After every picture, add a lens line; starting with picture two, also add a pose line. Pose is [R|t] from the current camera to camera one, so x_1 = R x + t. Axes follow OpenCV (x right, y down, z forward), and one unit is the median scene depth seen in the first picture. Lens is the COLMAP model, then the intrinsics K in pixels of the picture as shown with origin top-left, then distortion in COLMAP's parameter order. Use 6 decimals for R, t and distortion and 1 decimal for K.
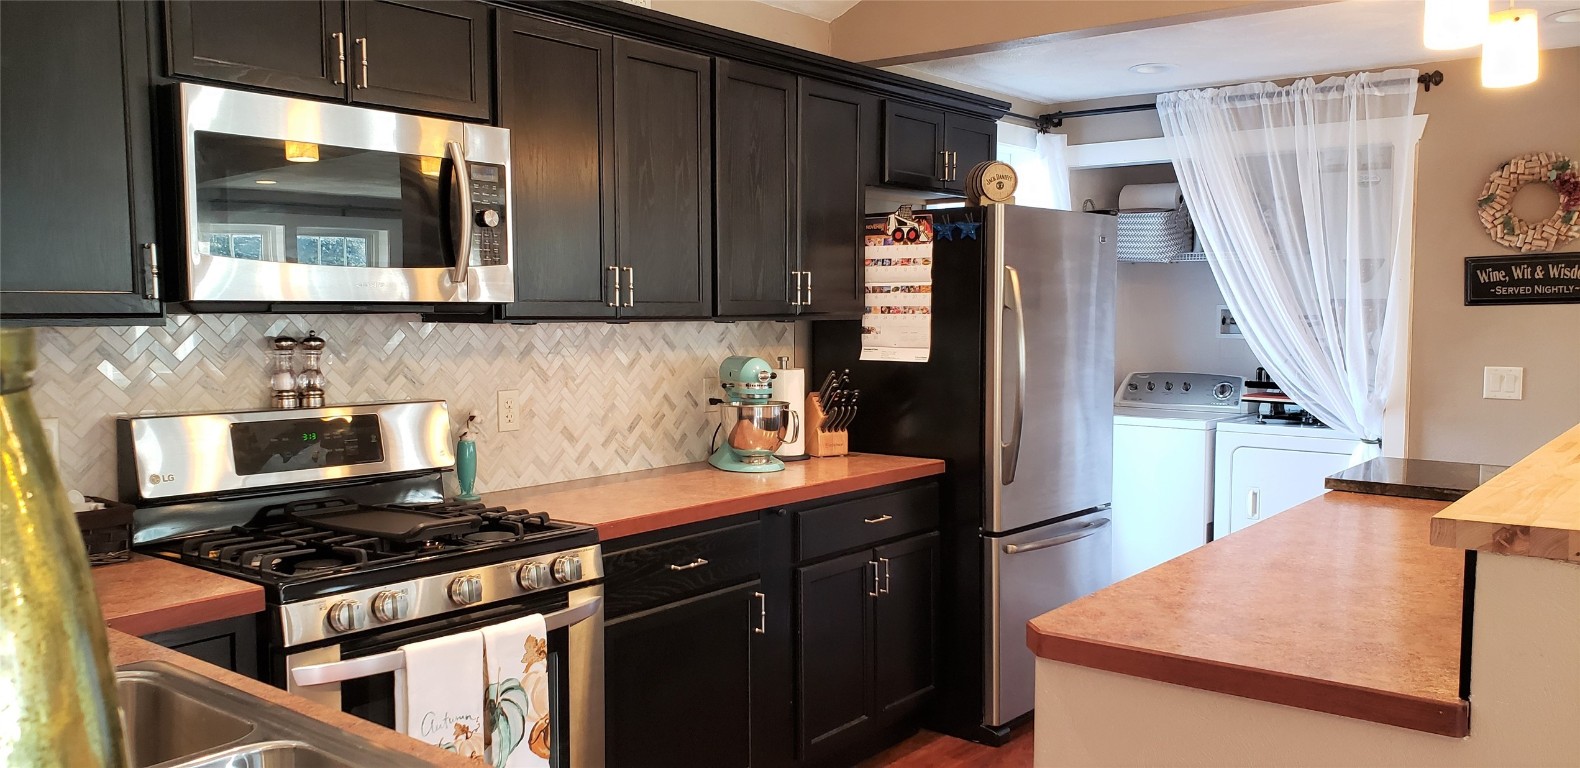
lens RADIAL K [[1215.5, 0, 818.2], [0, 1215.5, 401.0], [0, 0, 1]] dist [0.003085, 0.000125]
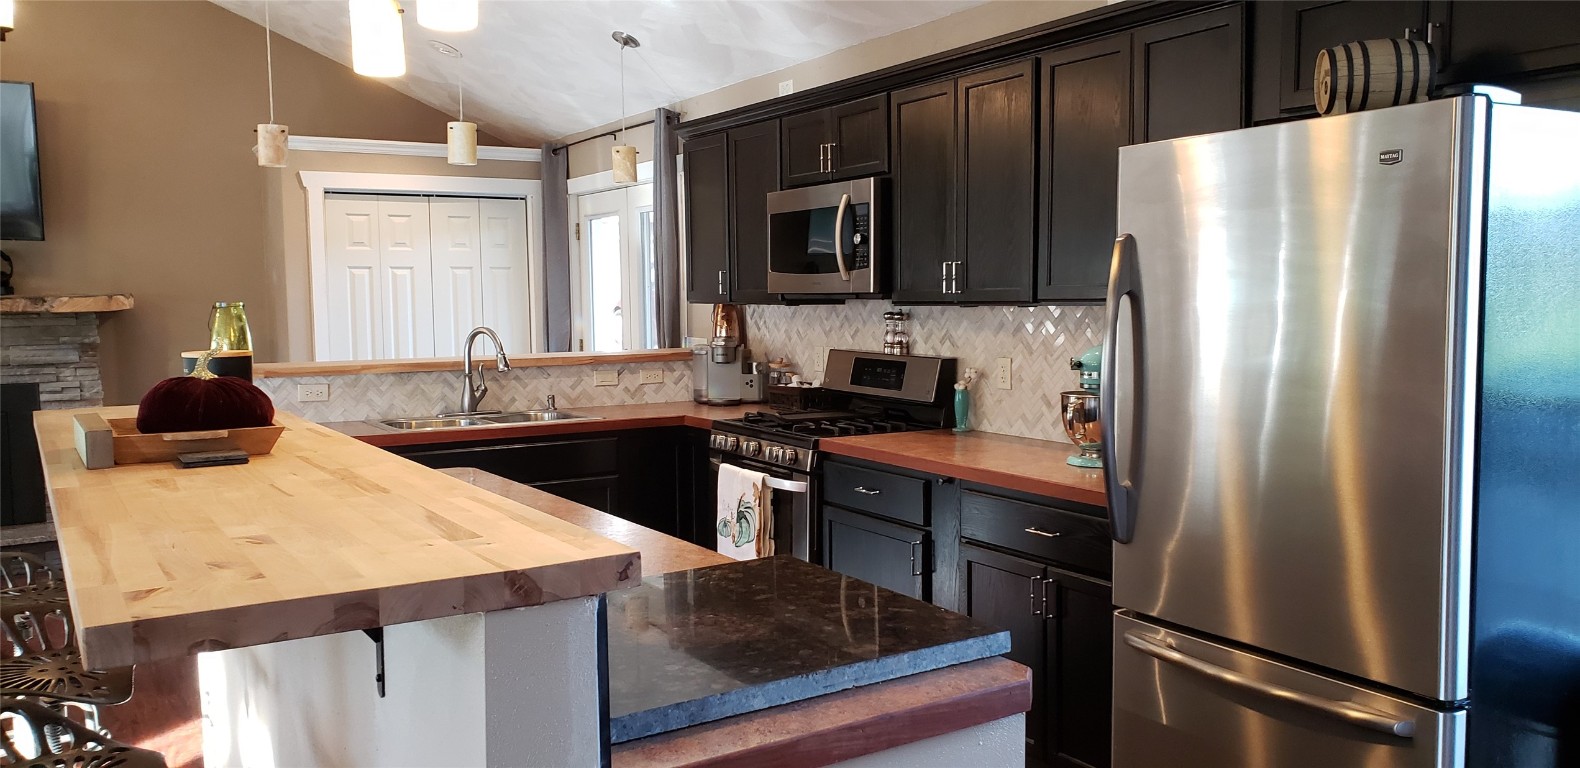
lens RADIAL K [[1239.9, 0, 820.5], [0, 1239.9, 384.1], [0, 0, 1]] dist [0.088895, -0.119059]
pose [[-0.352041, 0.070335, -0.933338, 0.936812], [-0.062249, 0.993205, 0.098326, -0.088177], [0.933912, 0.092714, -0.345271, 1.138249]]
